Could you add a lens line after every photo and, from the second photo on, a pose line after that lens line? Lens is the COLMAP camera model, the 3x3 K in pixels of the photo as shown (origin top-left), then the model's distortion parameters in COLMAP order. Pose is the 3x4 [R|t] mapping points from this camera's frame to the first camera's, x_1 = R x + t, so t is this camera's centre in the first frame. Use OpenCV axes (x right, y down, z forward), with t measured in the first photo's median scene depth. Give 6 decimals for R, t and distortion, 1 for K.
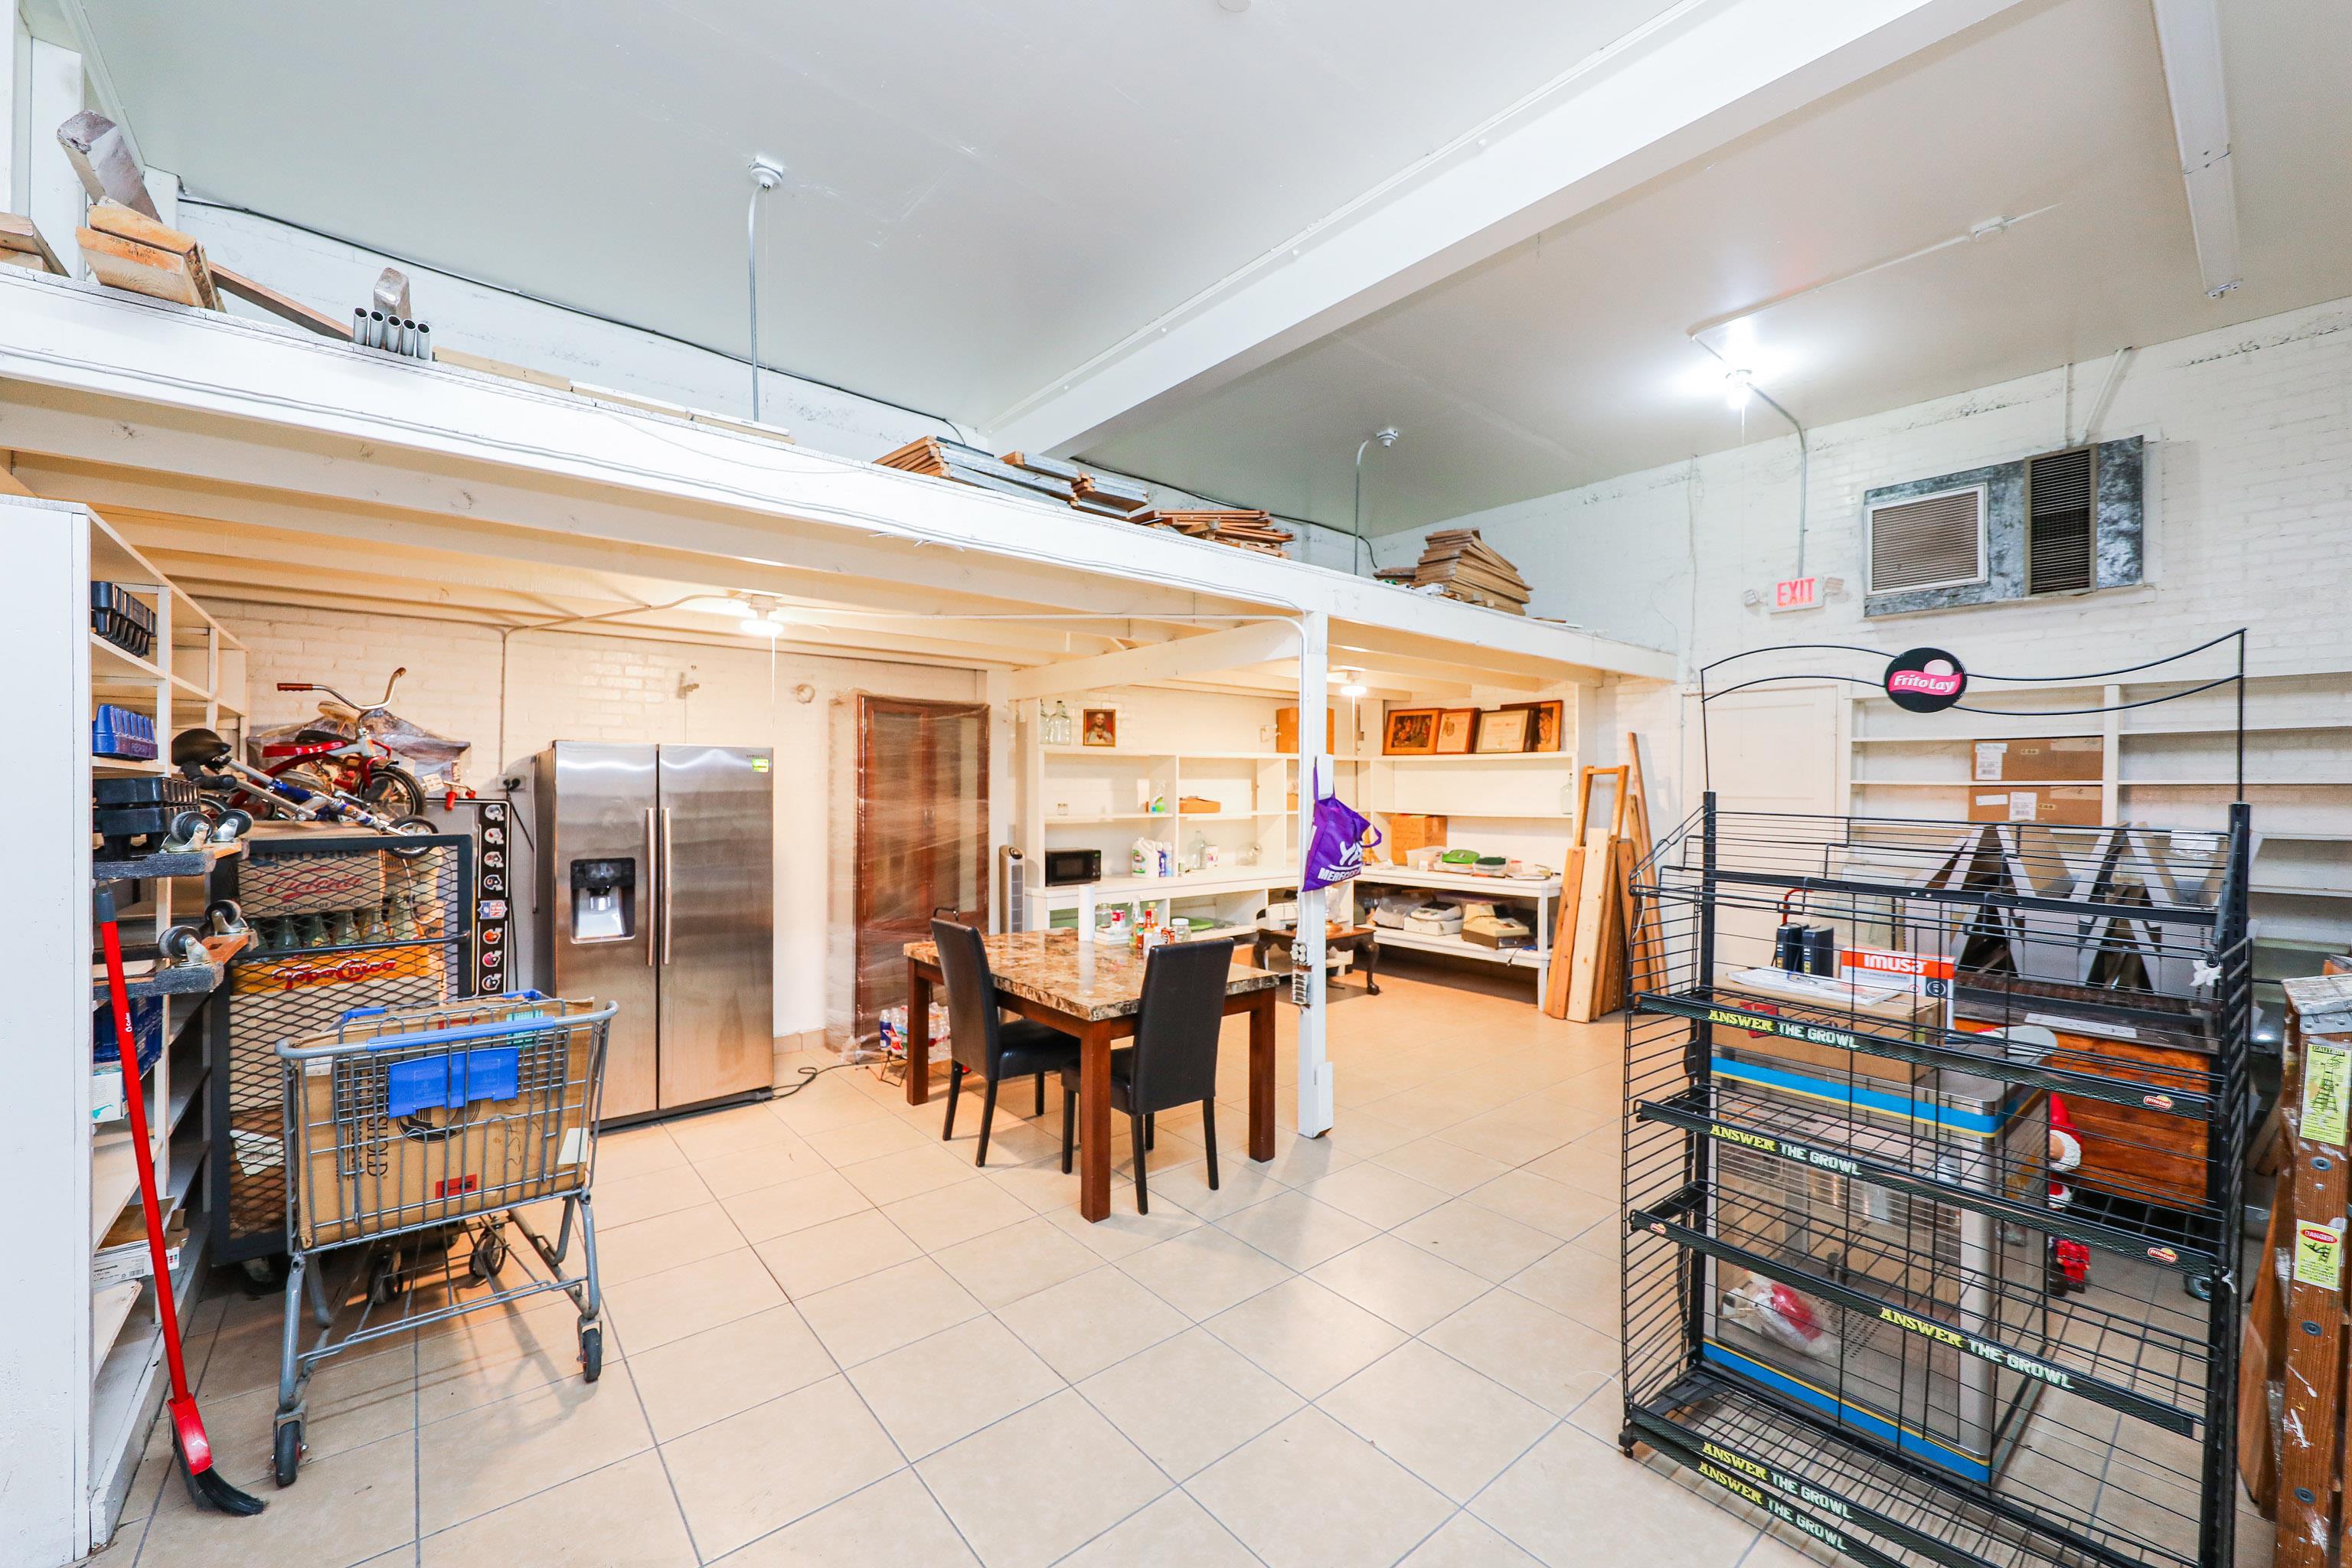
lens RADIAL K [[923.5, 0, 1176.0], [0, 923.5, 784.0], [0, 0, 1]] dist [0.000137, -0.000073]
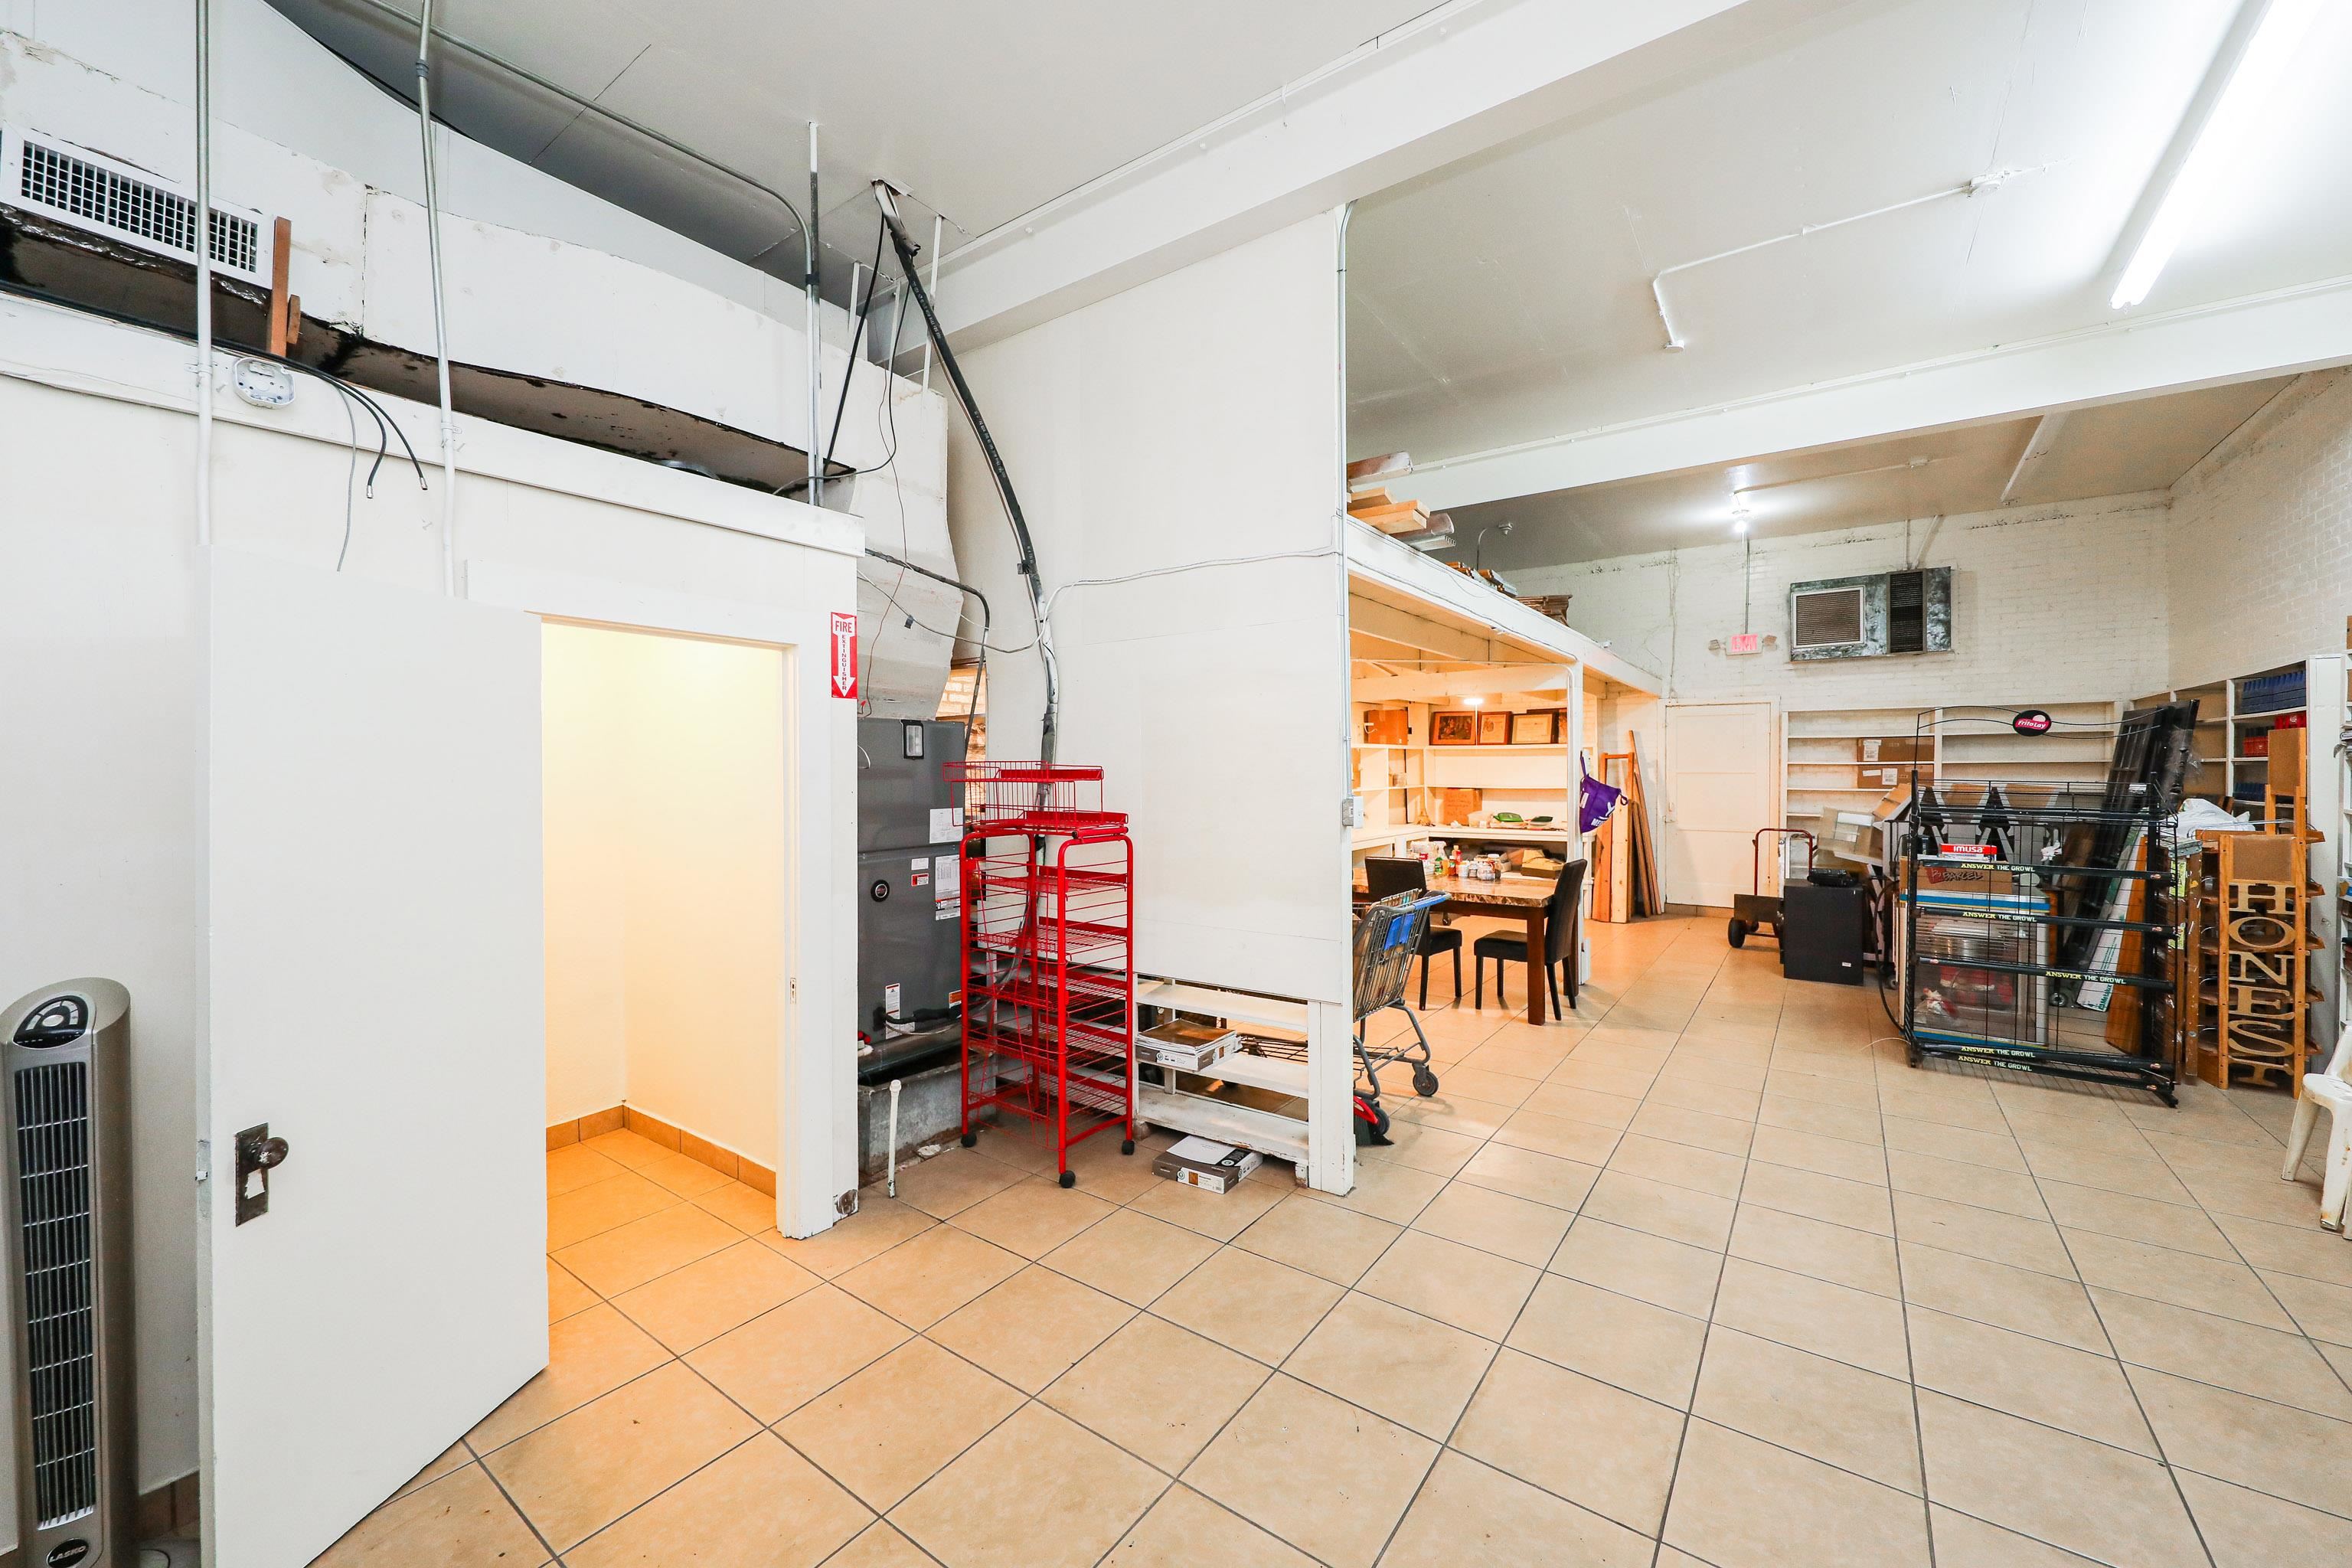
lens RADIAL K [[897.4, 0, 1127.8], [0, 897.4, 768.2], [0, 0, 1]] dist [0.009365, -0.005957]
pose [[0.974393, -0.010016, 0.224628, -0.634199], [0.009379, 0.999948, 0.003904, -0.008265], [-0.224655, -0.001697, 0.974437, -0.237703]]
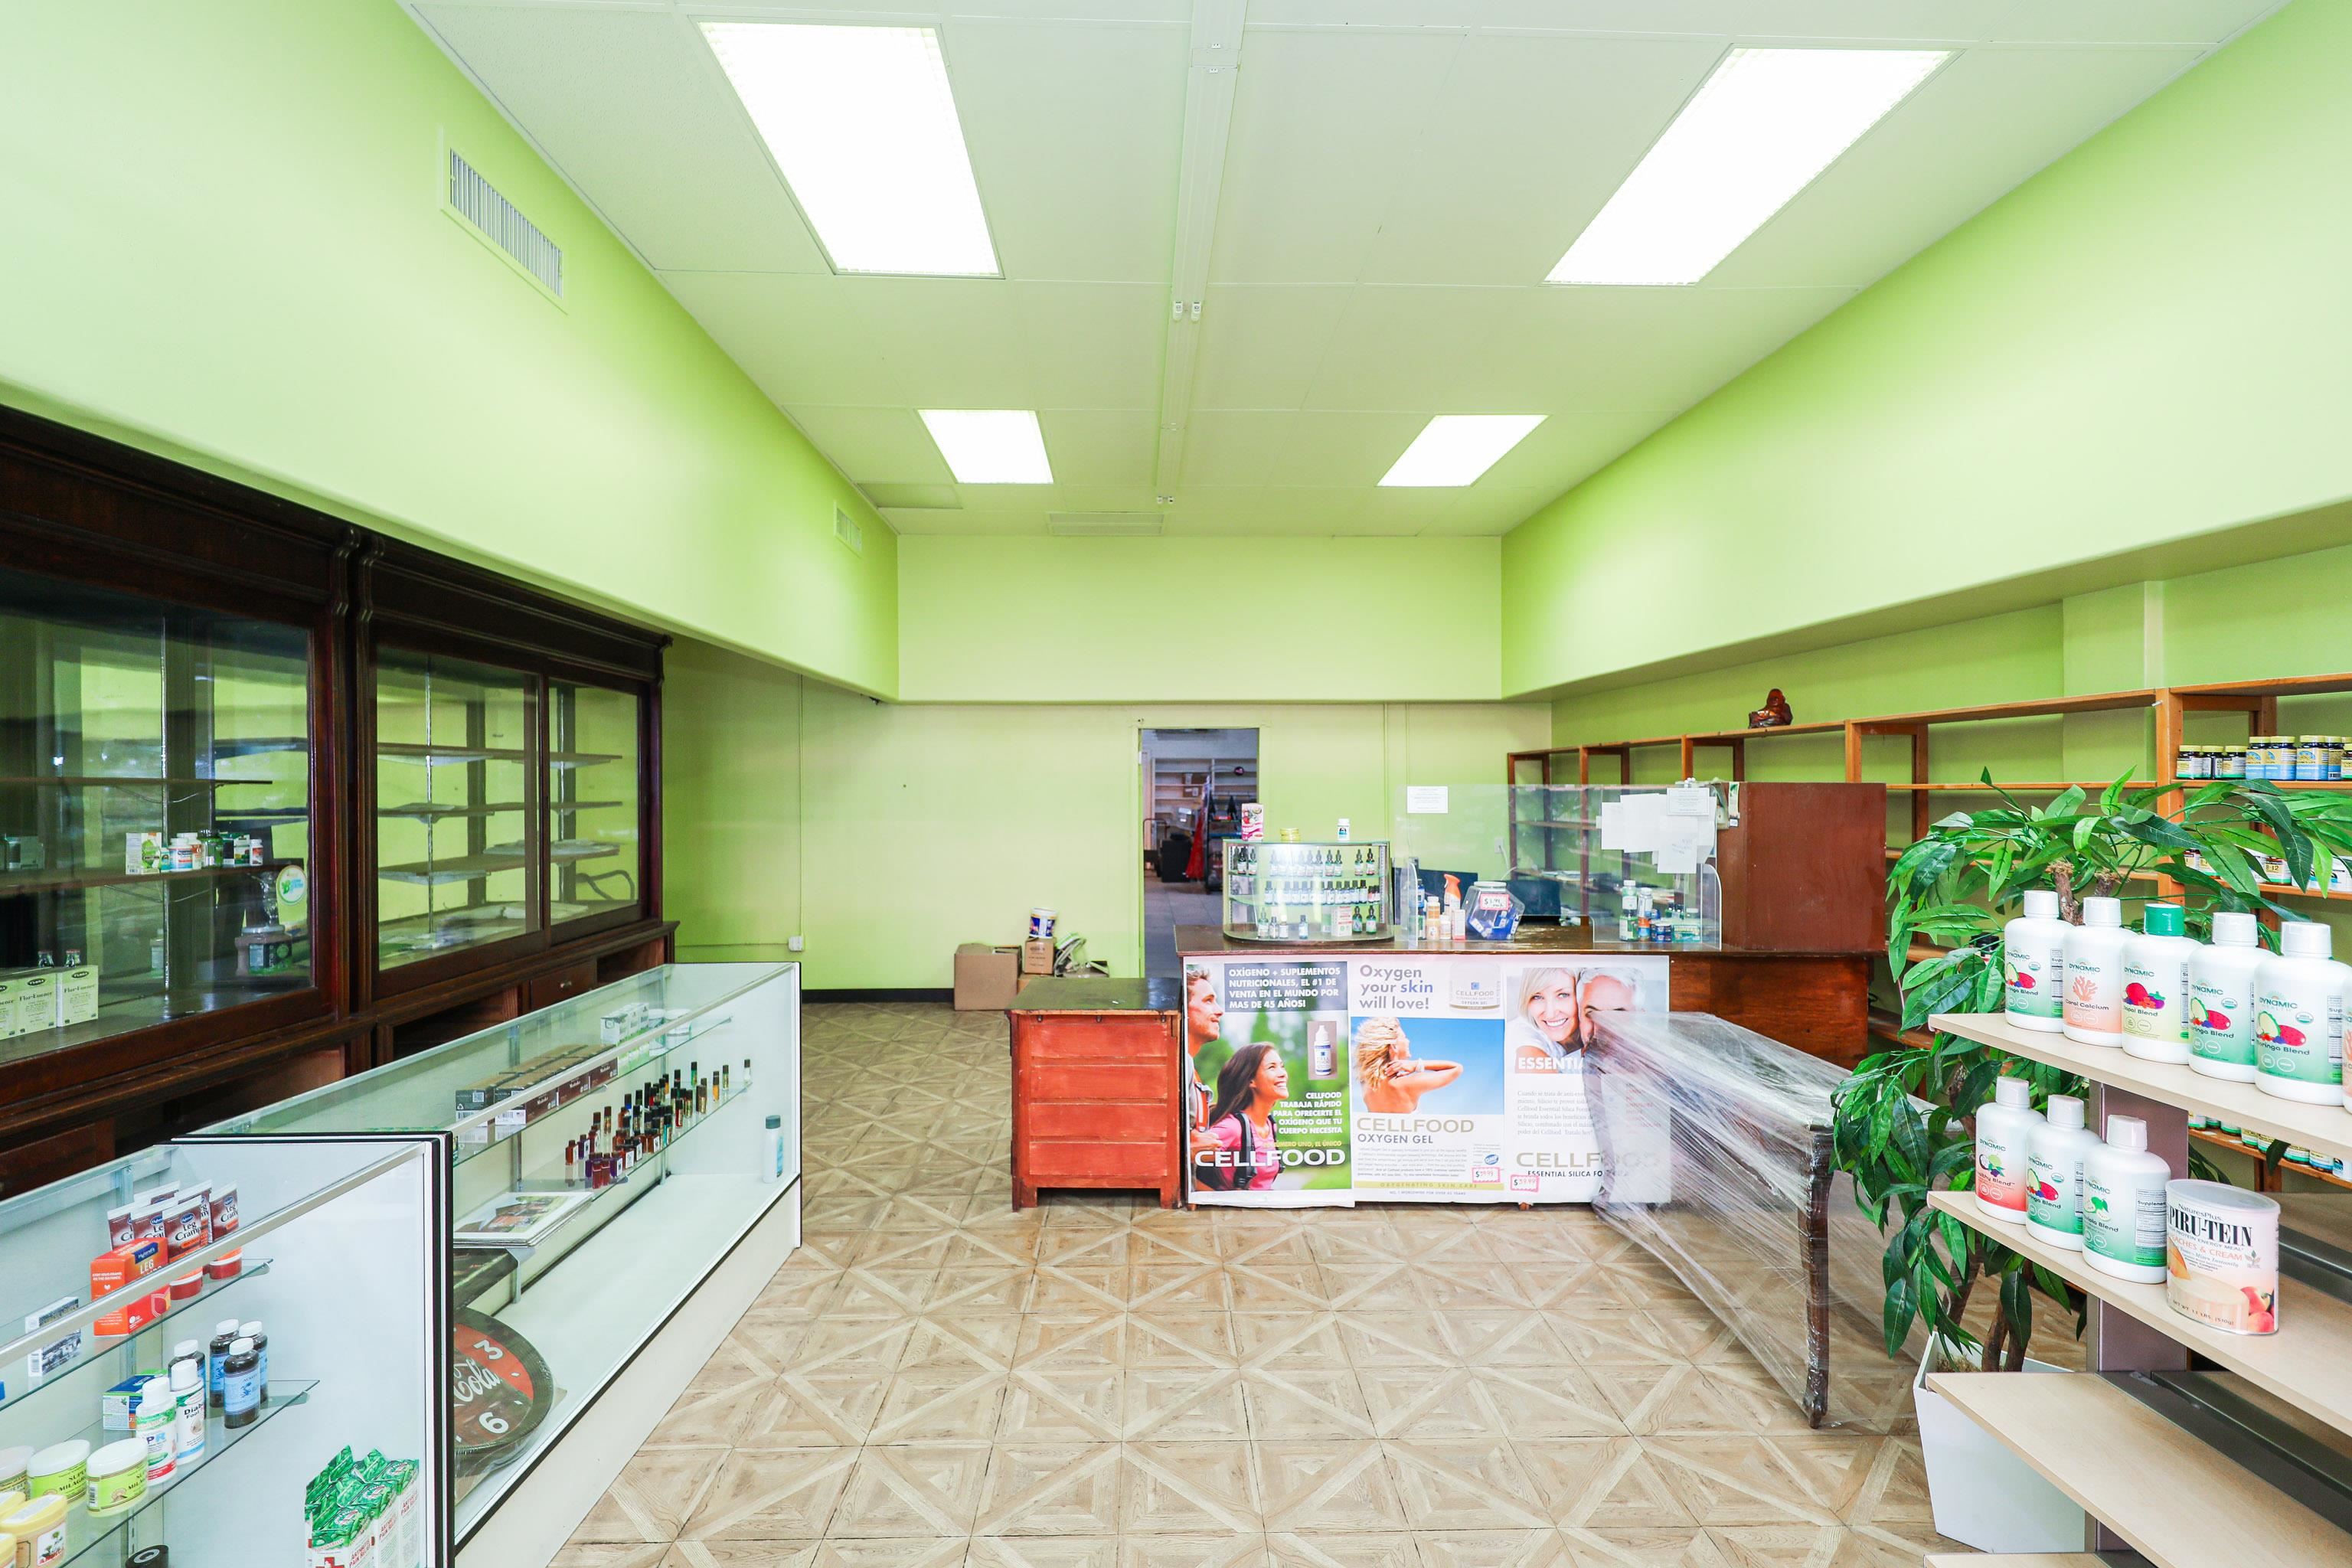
lens RADIAL K [[1014.6, 0, 1178.2], [0, 1014.6, 786.6], [0, 0, 1]] dist [0.021300, -0.007959]
pose [[0.611335, -0.011882, 0.791282, -1.577447], [0.011770, 0.999913, 0.005922, -0.015266], [-0.791284, 0.005693, 0.611422, -0.924929]]
